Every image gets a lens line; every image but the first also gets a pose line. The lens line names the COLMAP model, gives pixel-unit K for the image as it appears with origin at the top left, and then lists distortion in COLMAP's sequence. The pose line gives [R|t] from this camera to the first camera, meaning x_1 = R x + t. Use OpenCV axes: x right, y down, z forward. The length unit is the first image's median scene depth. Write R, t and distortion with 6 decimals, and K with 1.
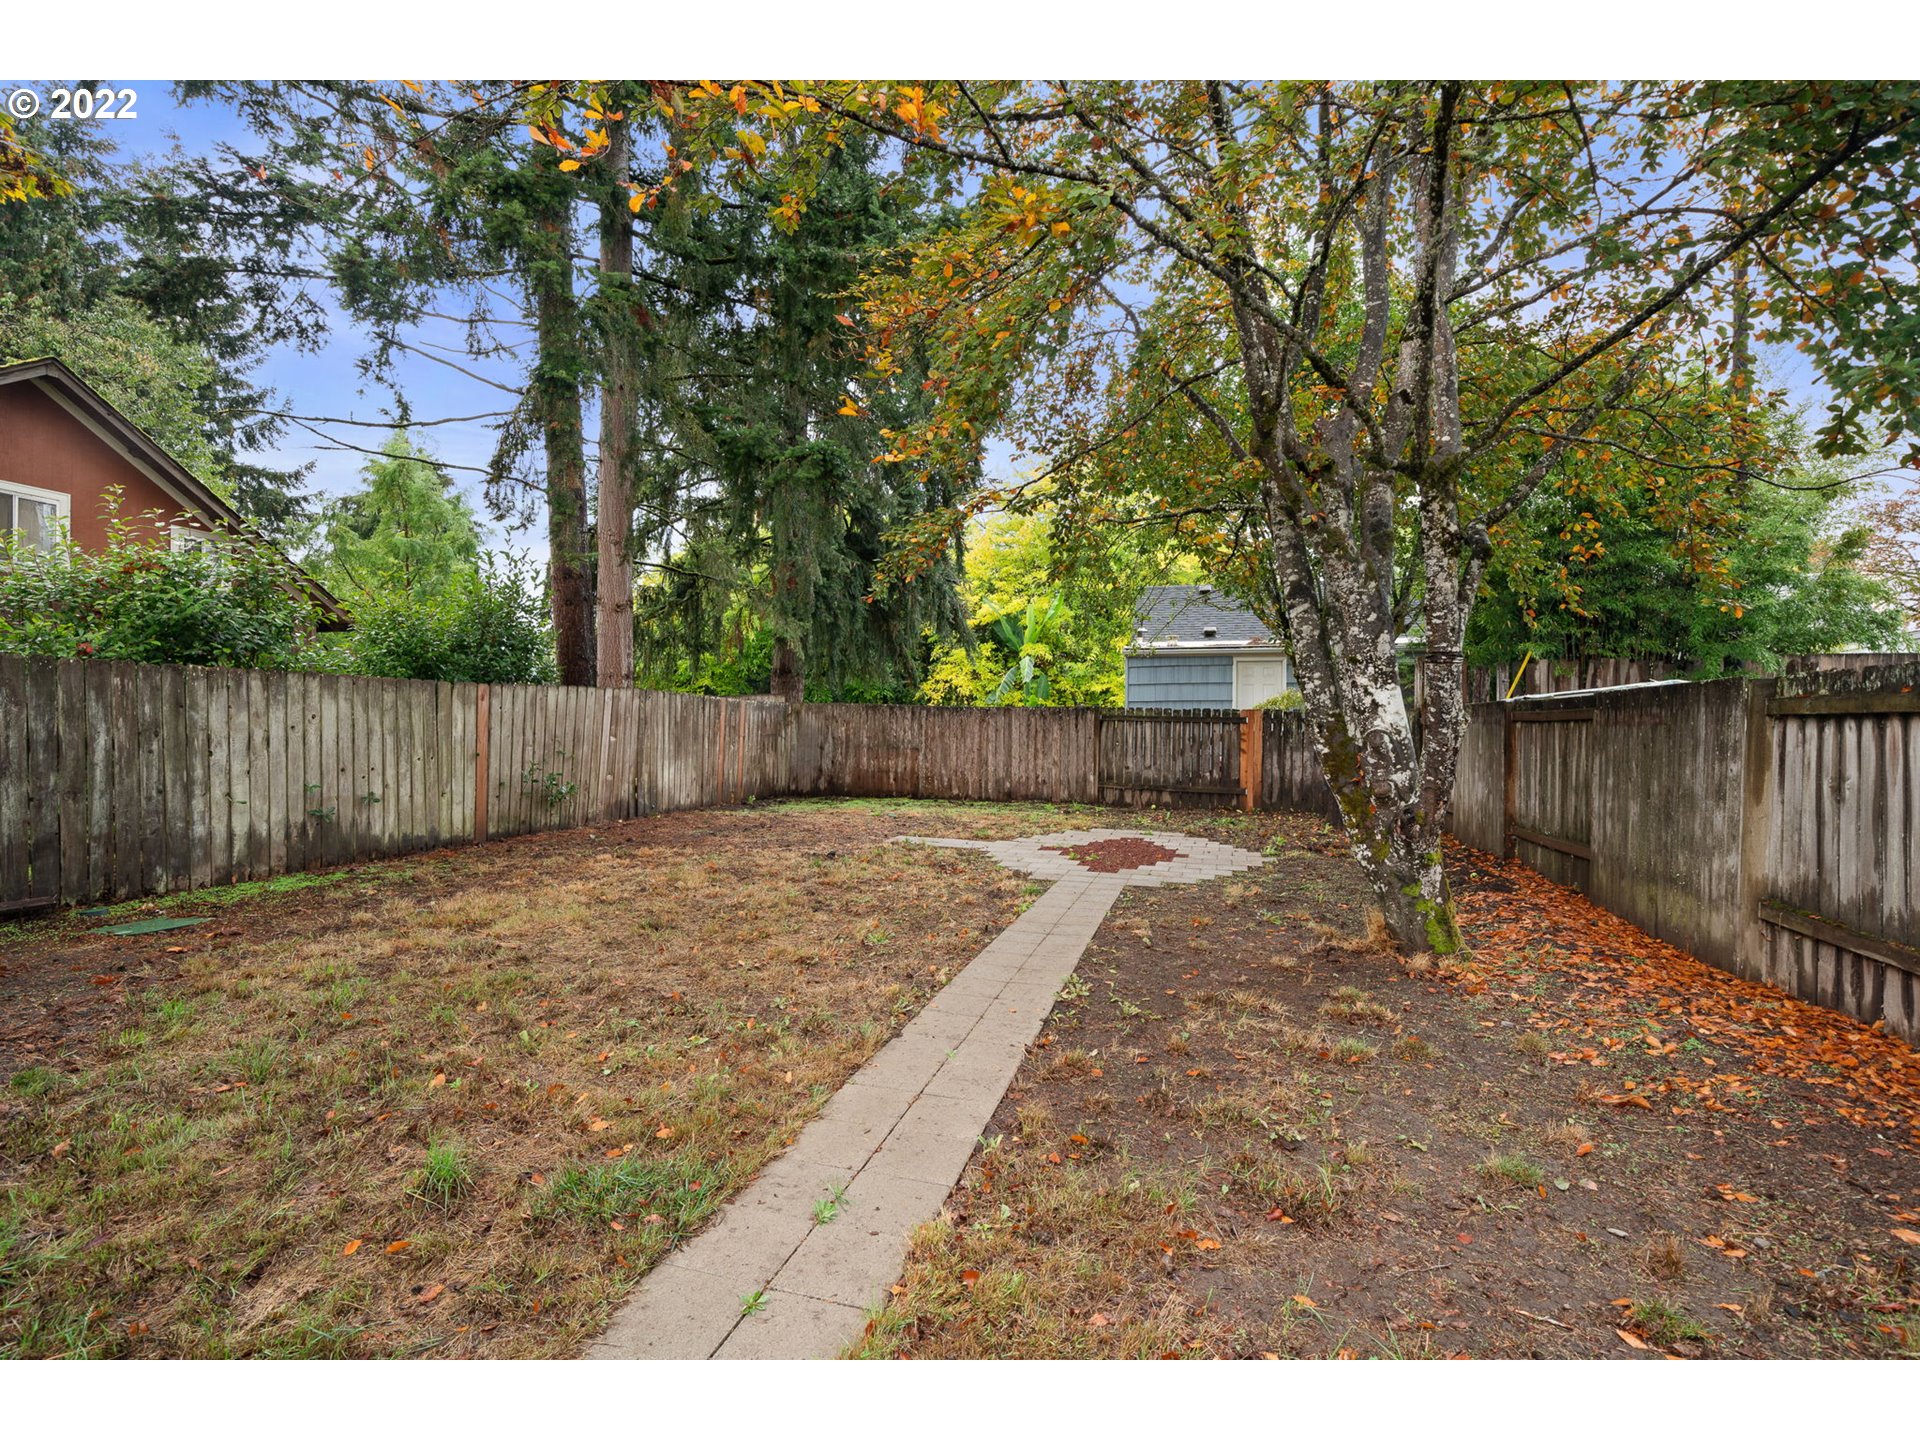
lens RADIAL K [[857.2, 0, 950.3], [0, 857.2, 723.4], [0, 0, 1]] dist [-0.011964, 0.000084]
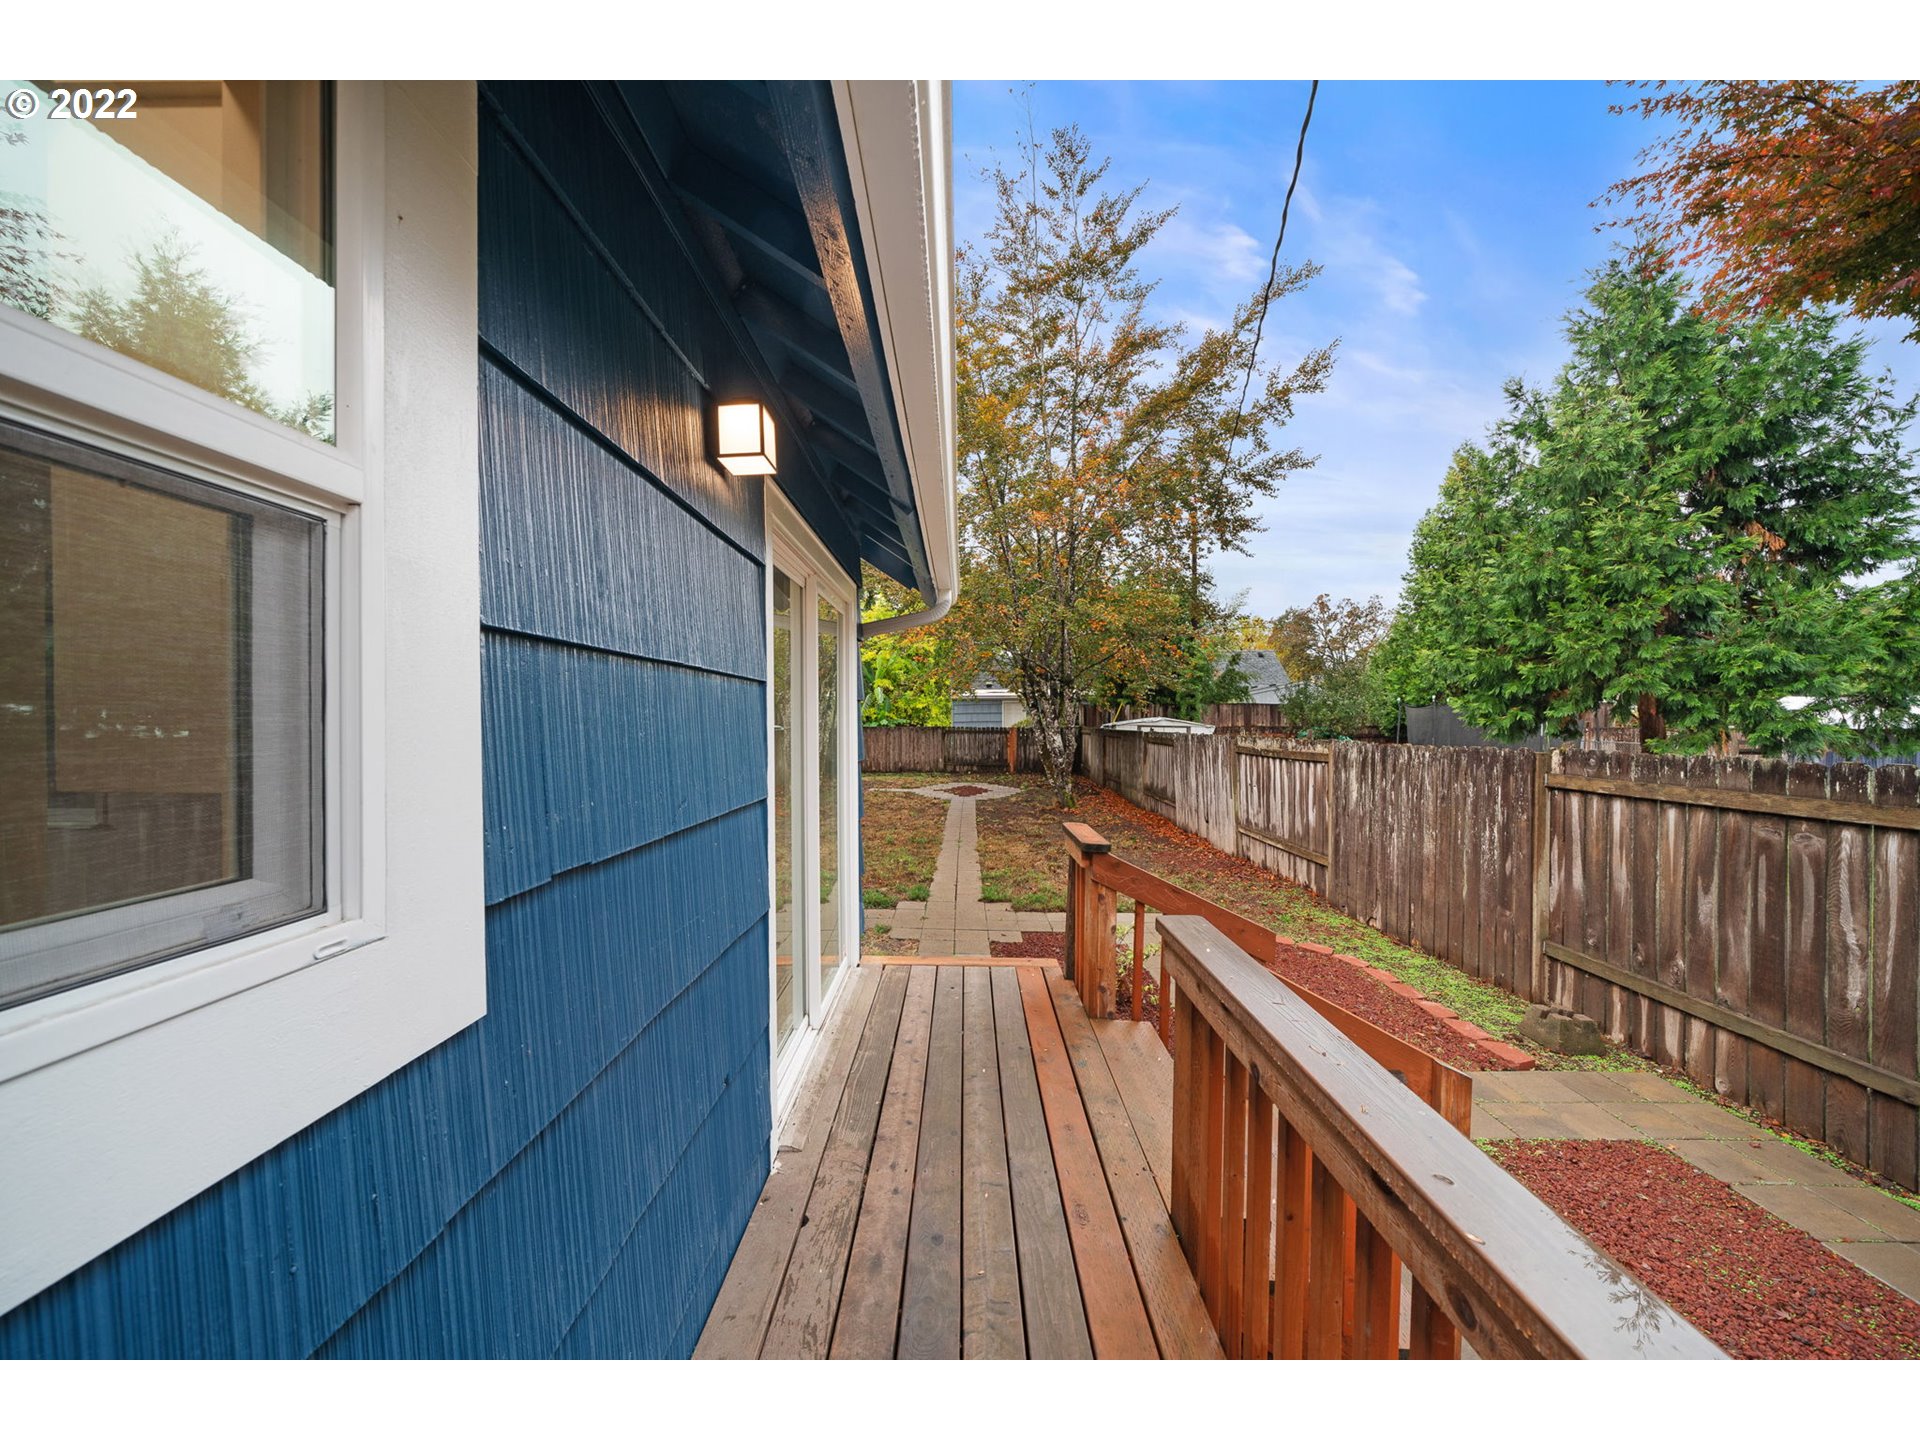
lens RADIAL K [[857.2, 0, 964.0], [0, 857.2, 713.3], [0, 0, 1]] dist [-0.011964, 0.000084]
pose [[0.949574, -0.013892, 0.313234, -0.460223], [0.008394, 0.999786, 0.018892, -0.095296], [-0.313430, -0.015310, 0.949488, -1.069526]]
